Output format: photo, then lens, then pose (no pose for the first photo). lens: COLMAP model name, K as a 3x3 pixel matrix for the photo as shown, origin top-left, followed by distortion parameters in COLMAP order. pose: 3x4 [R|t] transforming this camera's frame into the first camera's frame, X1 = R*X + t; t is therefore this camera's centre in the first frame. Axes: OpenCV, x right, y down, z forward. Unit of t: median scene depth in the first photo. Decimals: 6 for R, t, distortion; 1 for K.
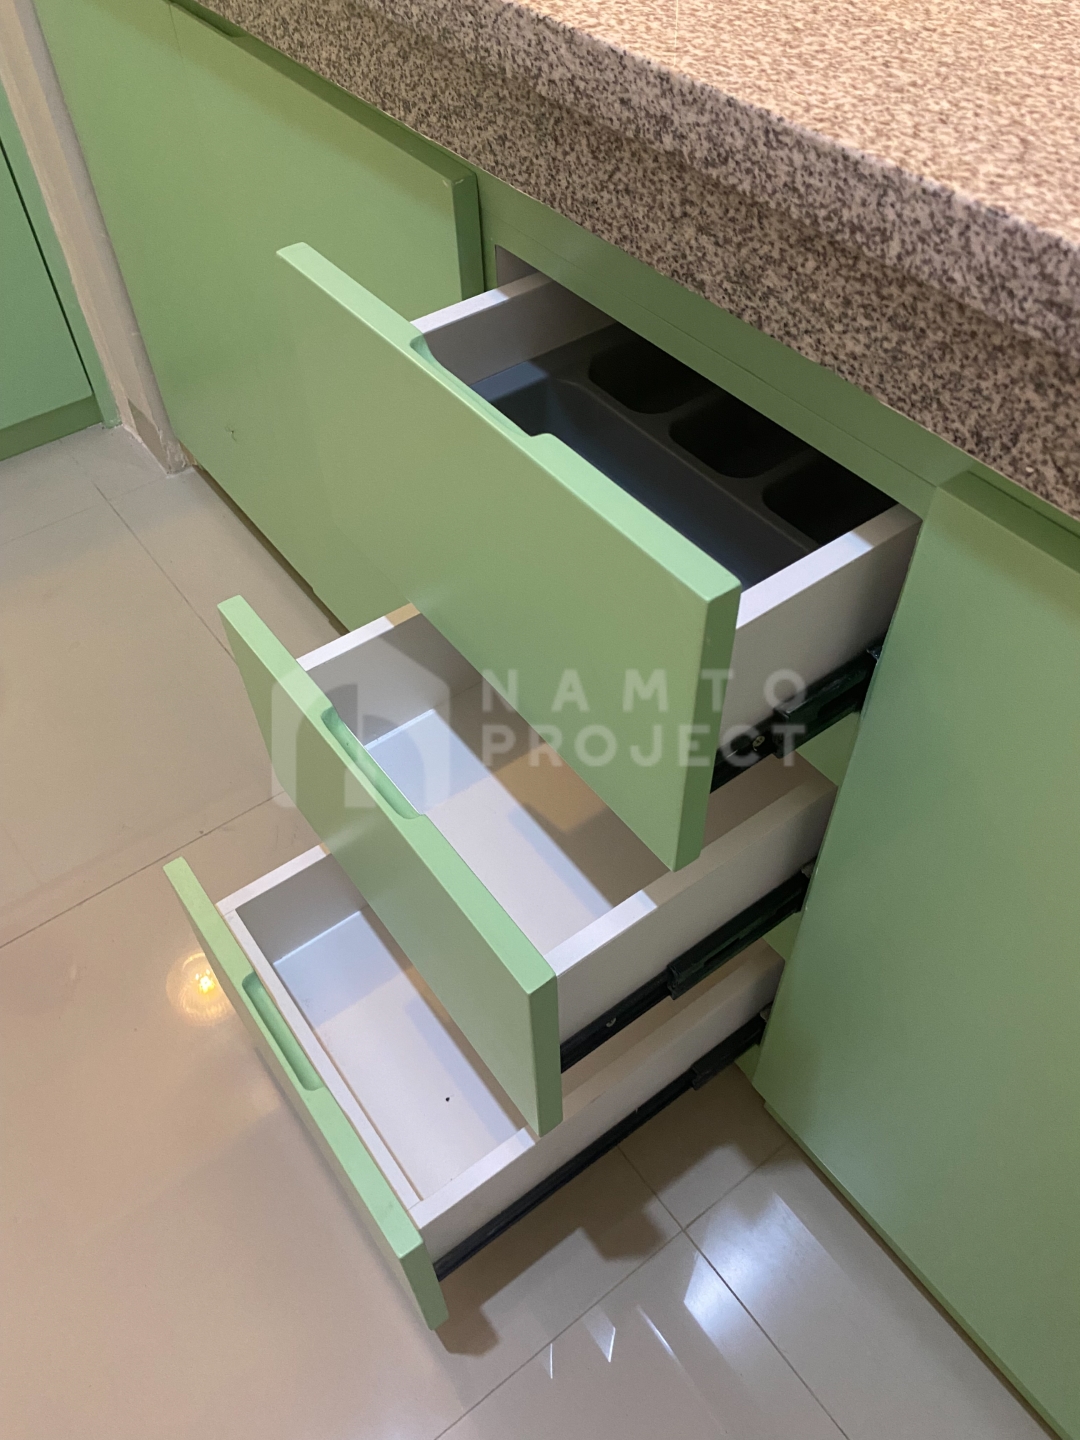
lens RADIAL K [[1105.0, 0, 553.9], [0, 1105.0, 711.7], [0, 0, 1]] dist [0.008665, -0.002671]
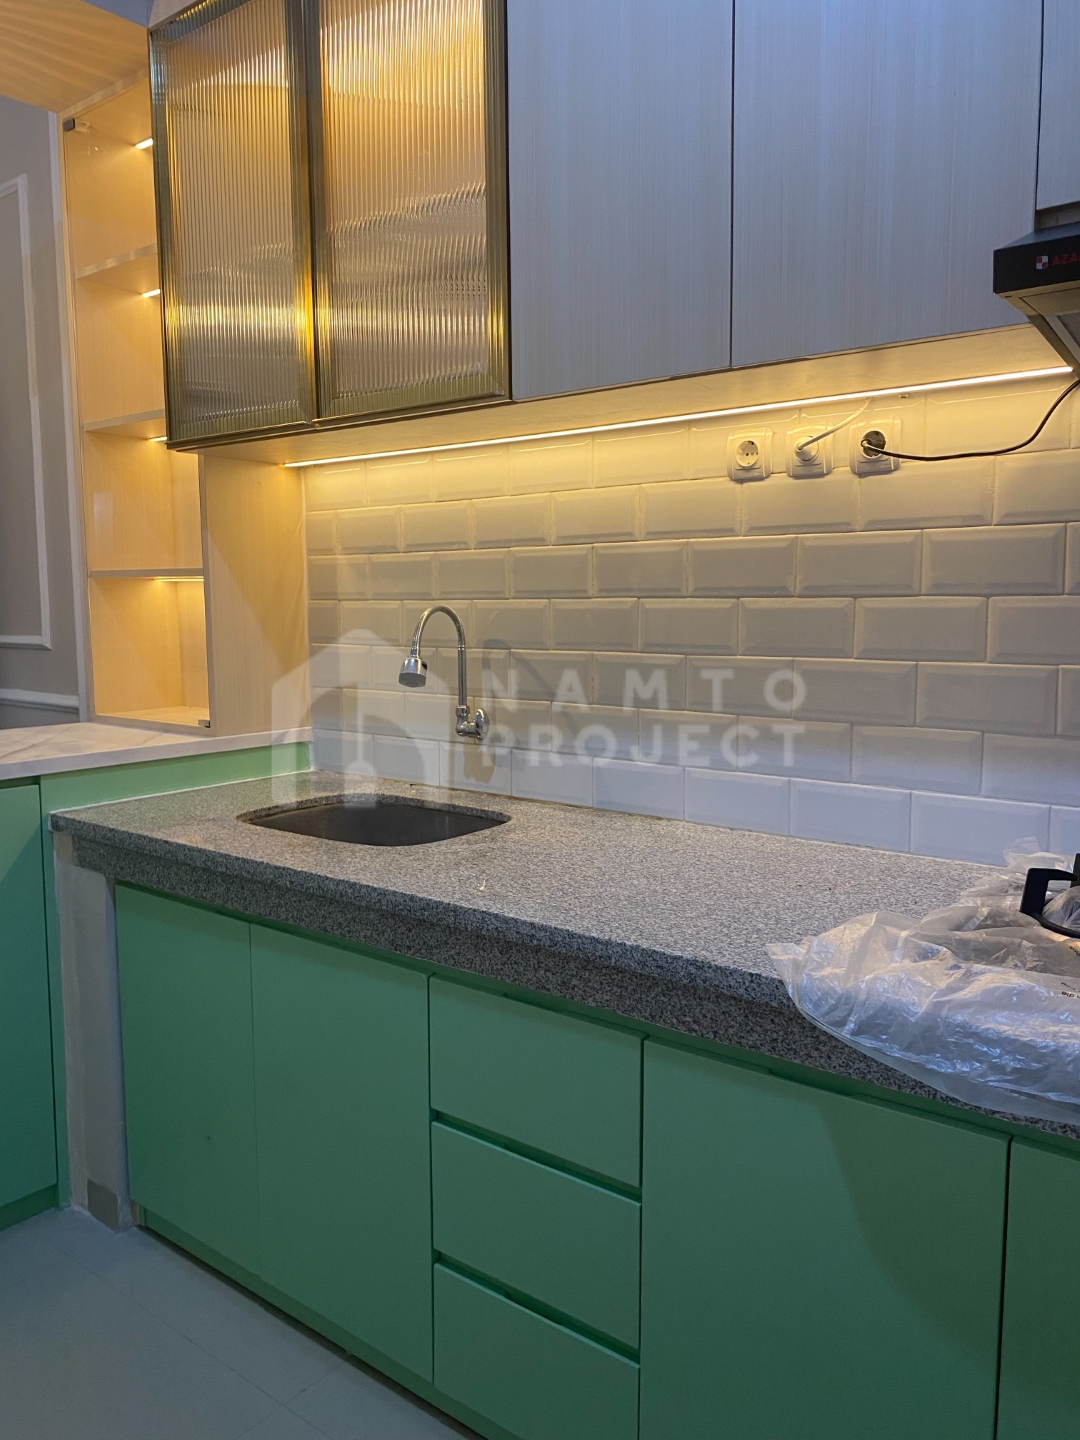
lens RADIAL K [[1092.4, 0, 540.7], [0, 1092.4, 728.3], [0, 0, 1]] dist [0.084285, -0.158327]
pose [[0.967510, -0.014822, 0.252400, -0.654390], [0.181429, 0.735976, -0.652244, 1.061786], [-0.176093, 0.676845, 0.714753, -1.622072]]
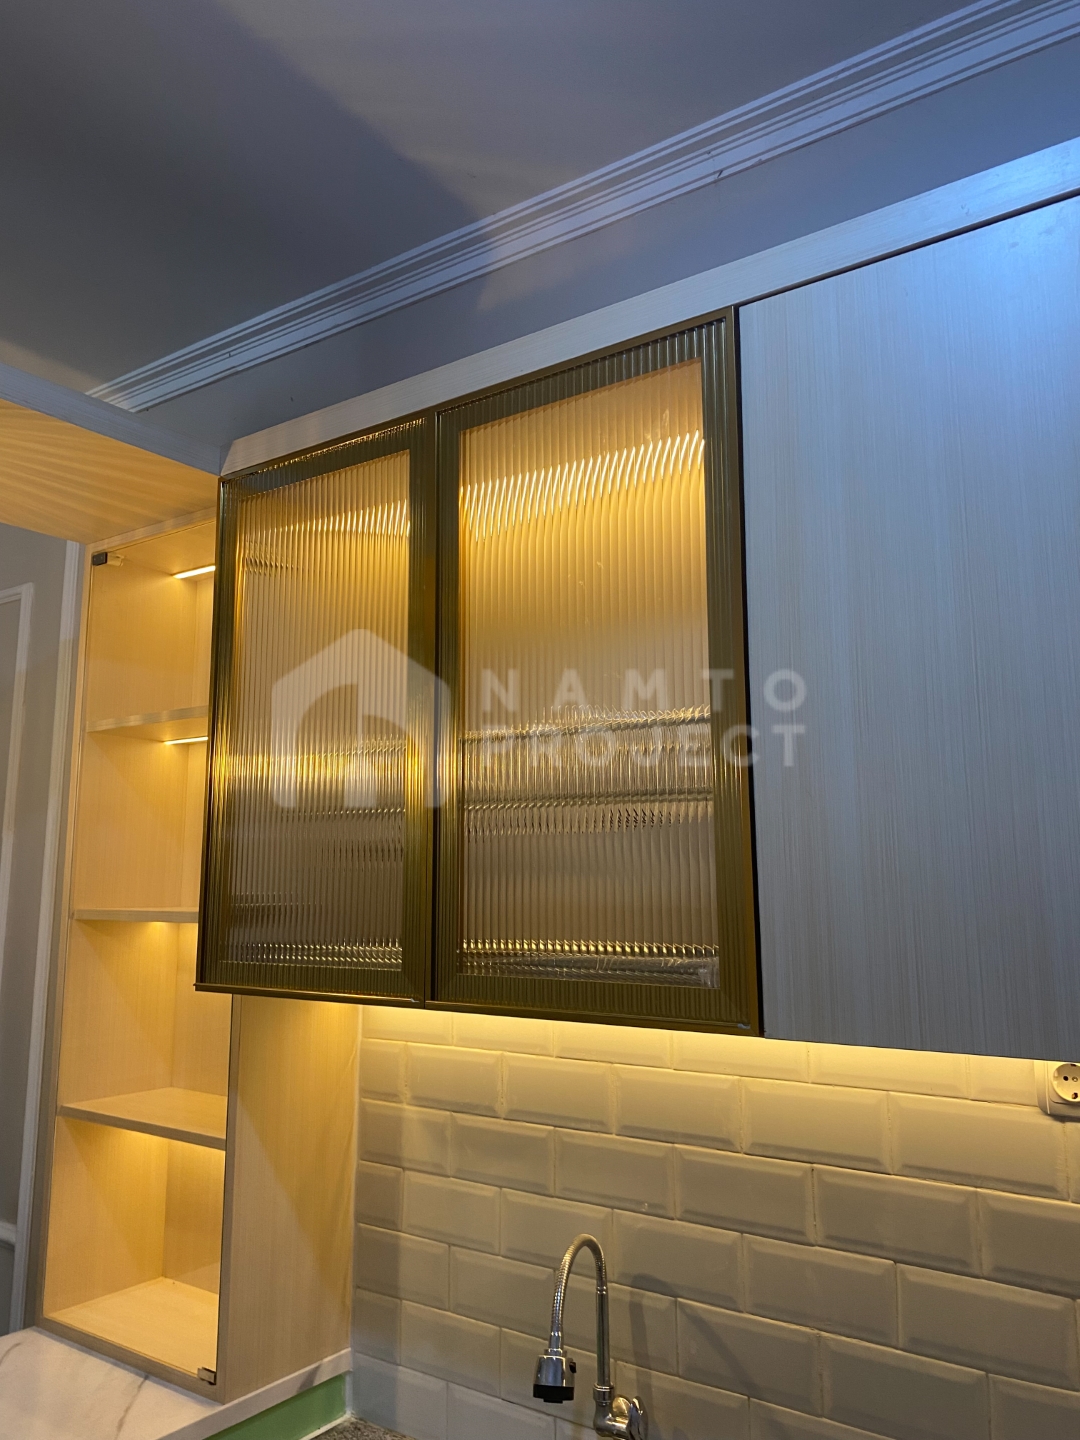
lens RADIAL K [[1109.8, 0, 538.0], [0, 1109.8, 700.9], [0, 0, 1]] dist [-0.003452, 0.000470]
pose [[0.954286, 0.070600, 0.290439, -1.067910], [0.211753, 0.526101, -0.823637, -0.679689], [-0.210949, 0.847487, 0.487100, -1.452830]]
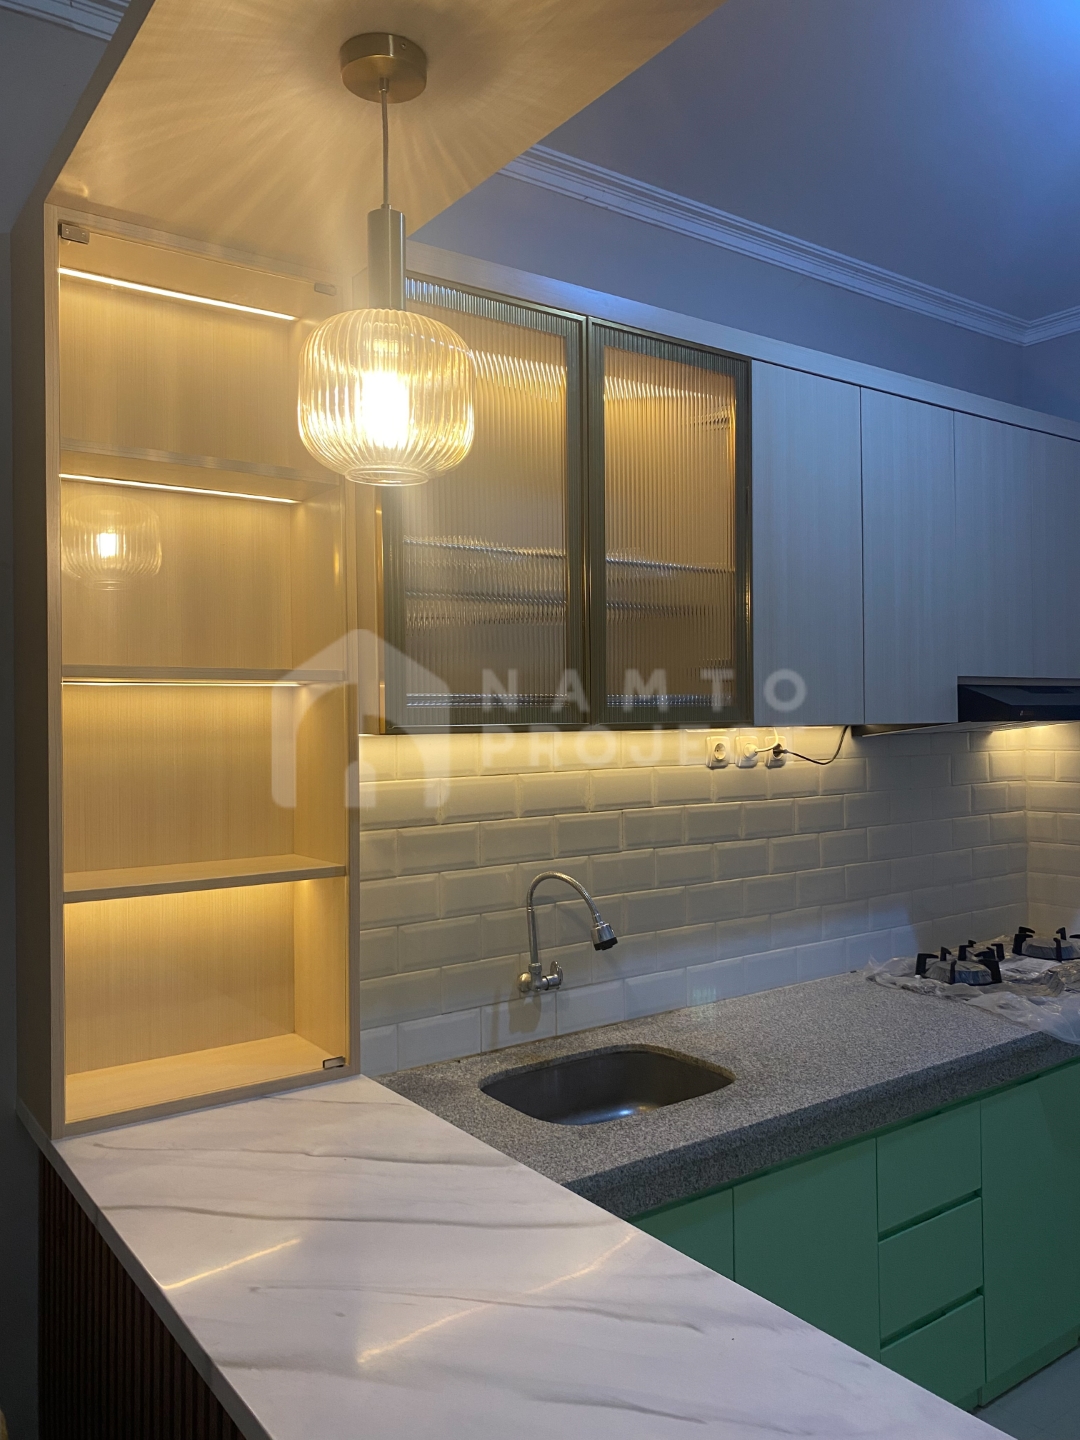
lens RADIAL K [[1094.8, 0, 558.4], [0, 1094.8, 699.5], [0, 0, 1]] dist [0.063687, -0.123183]
pose [[0.018667, 0.037526, 0.999121, -5.222004], [0.762135, 0.646272, -0.038513, -2.883429], [-0.647149, 0.762184, -0.016536, 0.960646]]
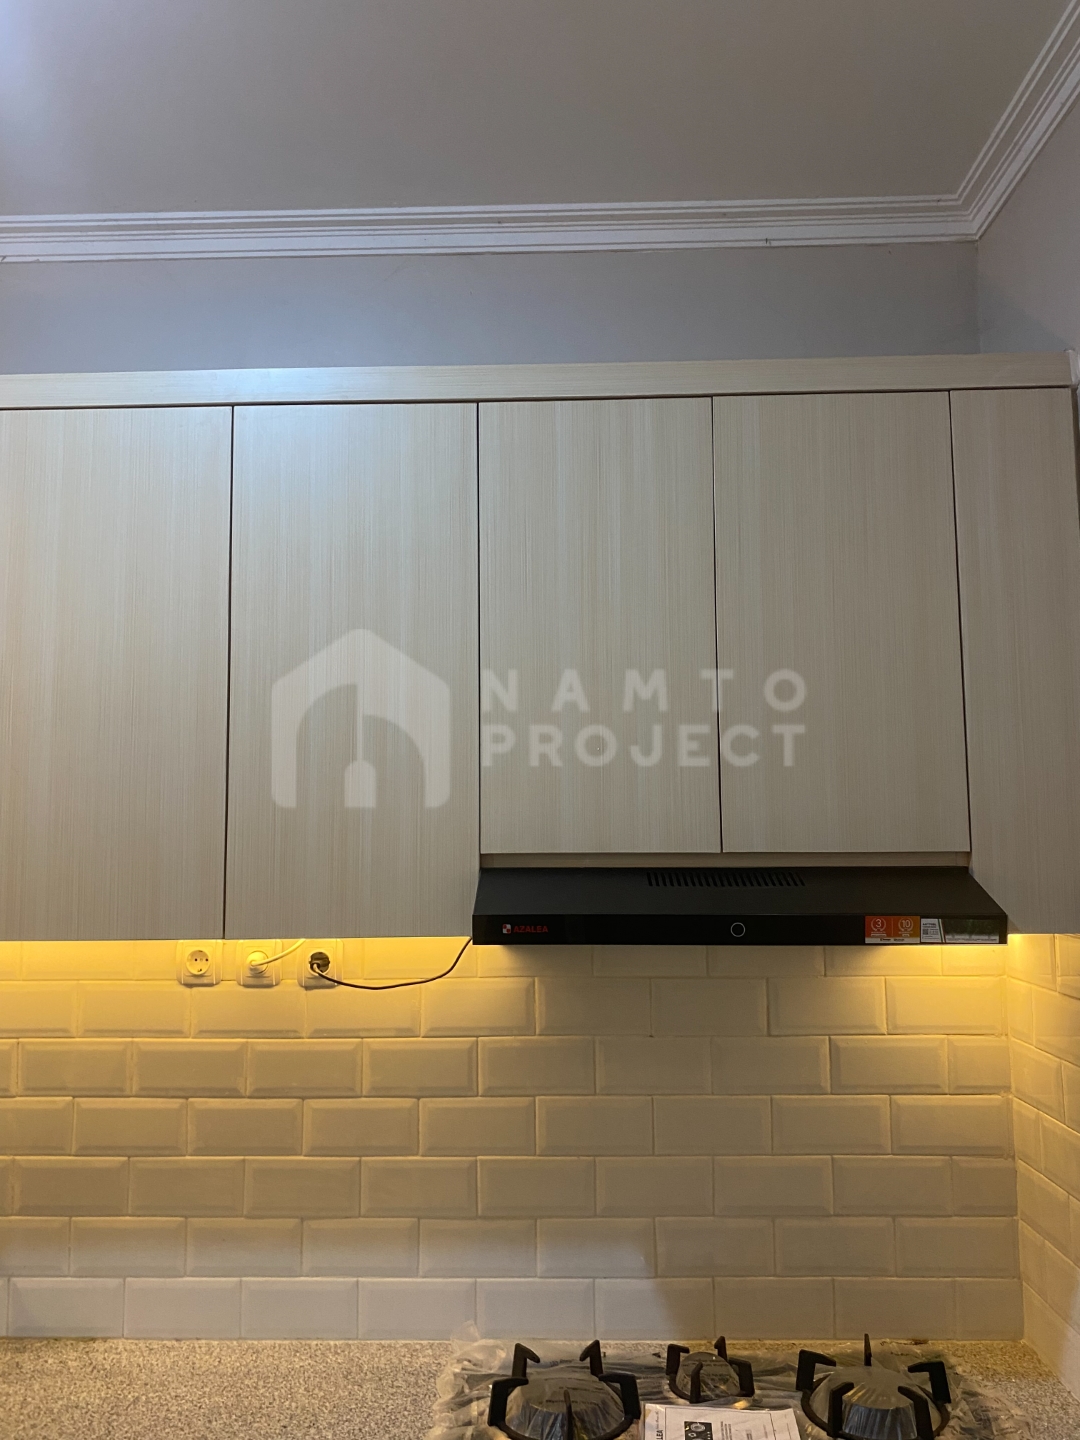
lens RADIAL K [[1108.6, 0, 540.0], [0, 1108.6, 720.0], [0, 0, 1]] dist [0.001958, -0.008314]
pose [[0.625973, 0.097311, 0.773749, -1.501985], [0.585543, 0.596666, -0.548752, 0.408674], [-0.515070, 0.796567, 0.316517, -2.370307]]
